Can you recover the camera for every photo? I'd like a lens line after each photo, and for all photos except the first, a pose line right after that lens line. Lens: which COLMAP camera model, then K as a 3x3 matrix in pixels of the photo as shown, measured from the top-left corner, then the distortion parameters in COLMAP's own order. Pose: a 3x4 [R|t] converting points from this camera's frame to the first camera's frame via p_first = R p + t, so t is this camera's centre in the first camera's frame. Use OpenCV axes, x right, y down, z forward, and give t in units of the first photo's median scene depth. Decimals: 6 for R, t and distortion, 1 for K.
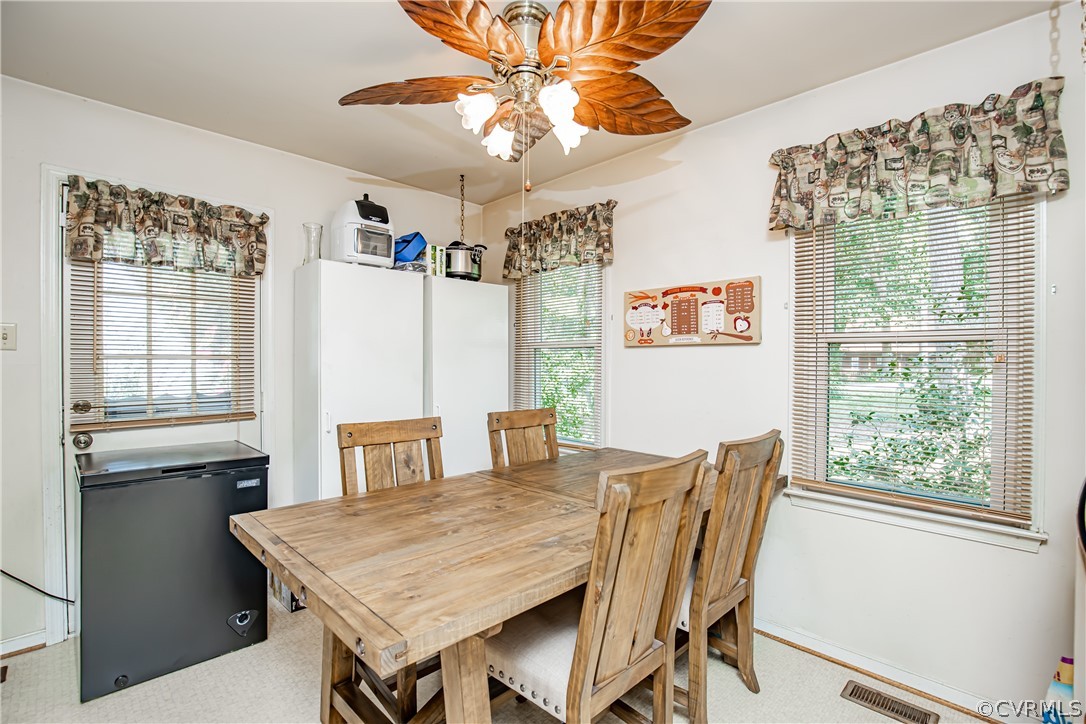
lens RADIAL K [[497.8, 0, 544.6], [0, 497.8, 360.0], [0, 0, 1]] dist [-0.025994, 0.001204]
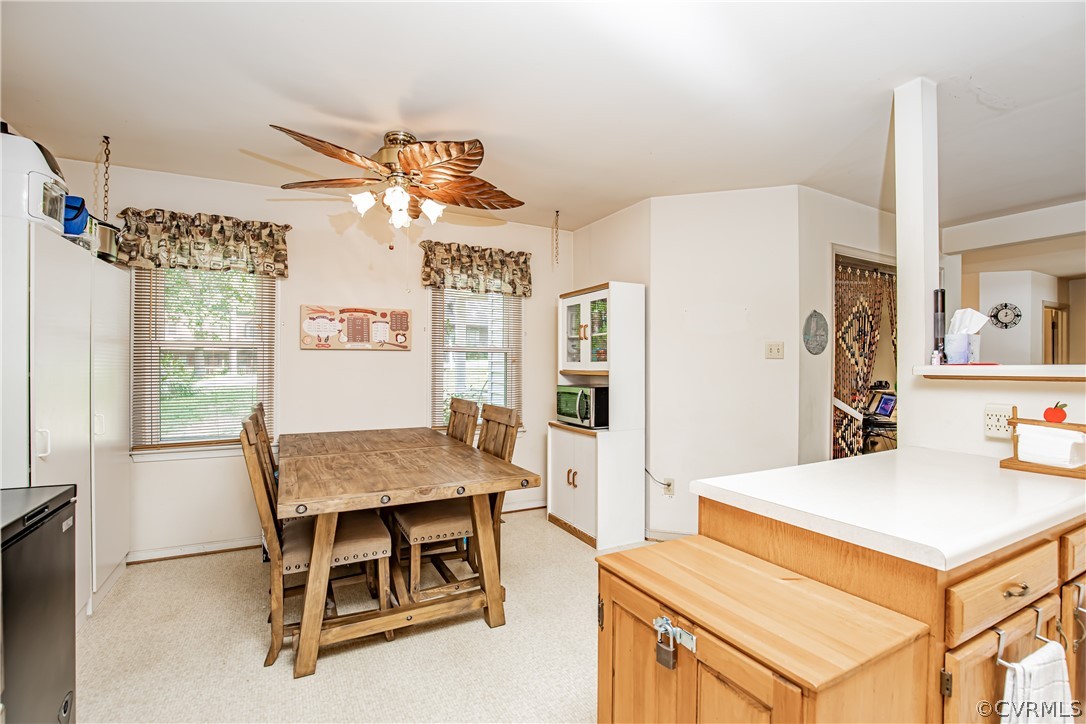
lens RADIAL K [[497.8, 0, 540.2], [0, 497.8, 369.1], [0, 0, 1]] dist [-0.025994, 0.001204]
pose [[0.301408, -0.002914, 0.953491, -1.610362], [0.001924, 0.999995, 0.002448, 0.040036], [-0.953493, 0.001097, 0.301412, 0.140783]]
